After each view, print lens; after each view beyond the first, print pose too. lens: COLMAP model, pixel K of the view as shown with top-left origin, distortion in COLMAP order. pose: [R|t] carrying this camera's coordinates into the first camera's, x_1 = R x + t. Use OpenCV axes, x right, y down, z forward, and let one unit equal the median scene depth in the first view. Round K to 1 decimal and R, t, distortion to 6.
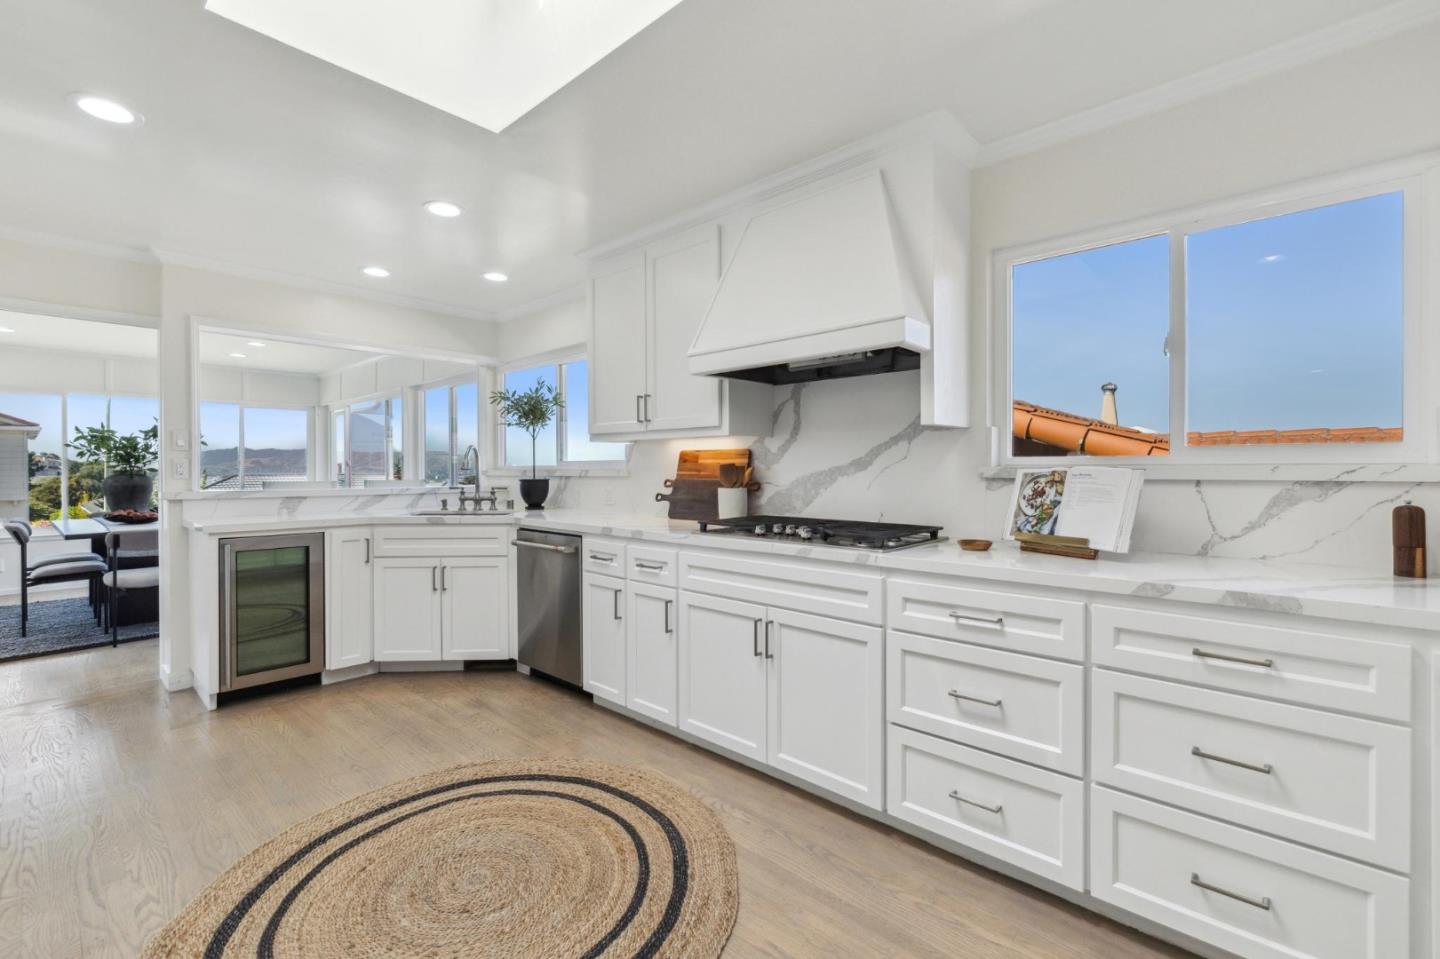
lens RADIAL K [[617.0, 0, 715.6], [0, 617.0, 470.4], [0, 0, 1]] dist [-0.001322, 0.000360]
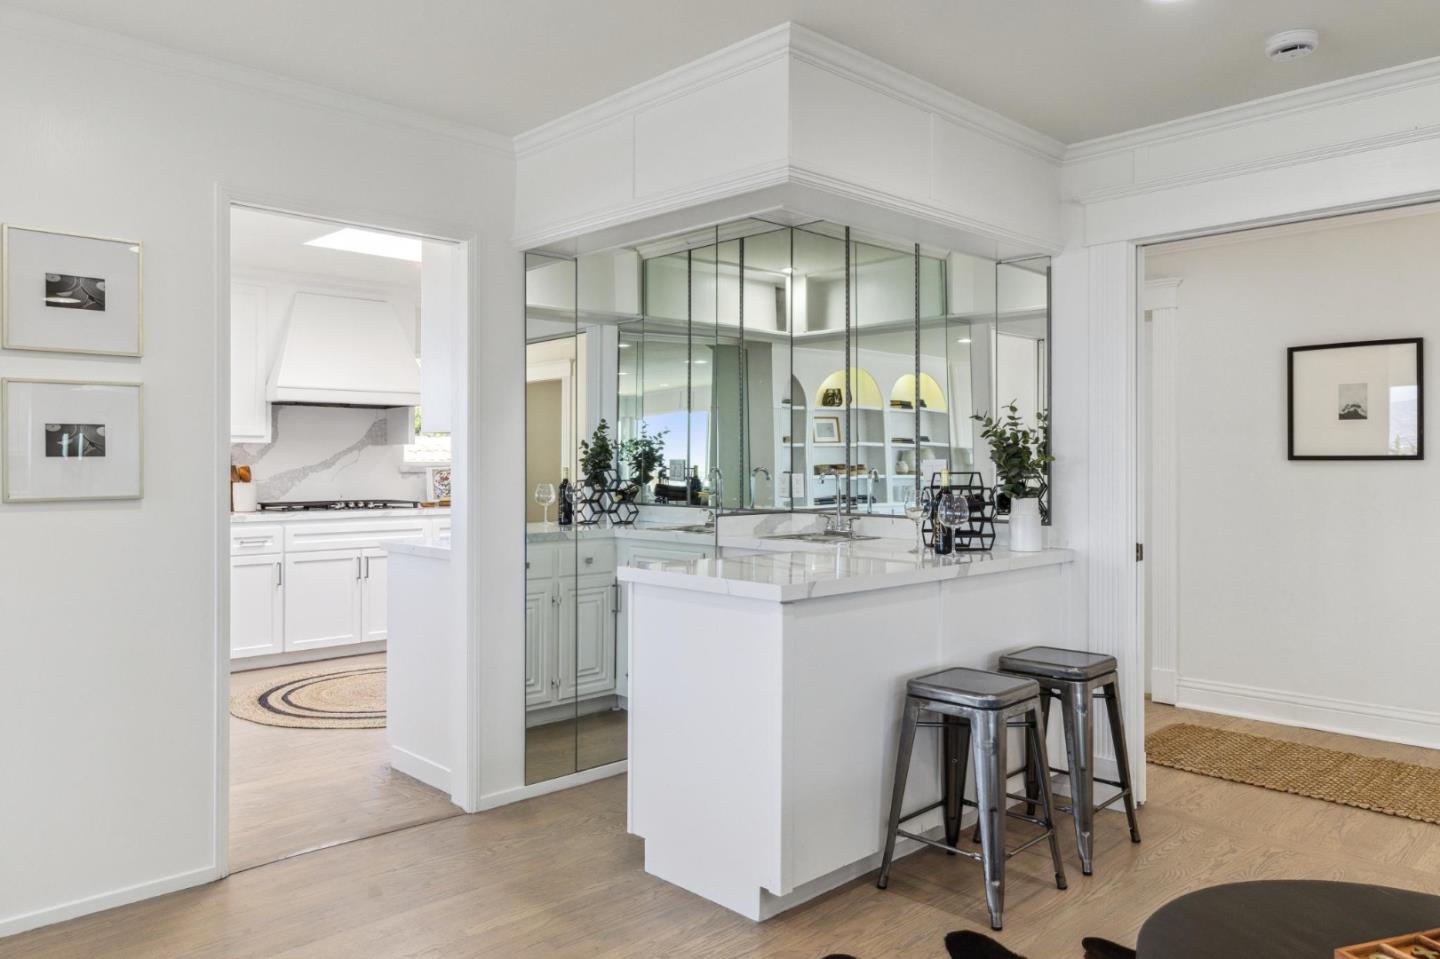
lens RADIAL K [[1009.3, 0, 722.7], [0, 1009.3, 467.6], [0, 0, 1]] dist [-0.003971, -0.000324]
pose [[0.069702, -0.002314, 0.997565, -2.732184], [0.002960, 0.999993, 0.002113, -0.005917], [-0.997563, 0.002806, 0.069708, -0.190685]]
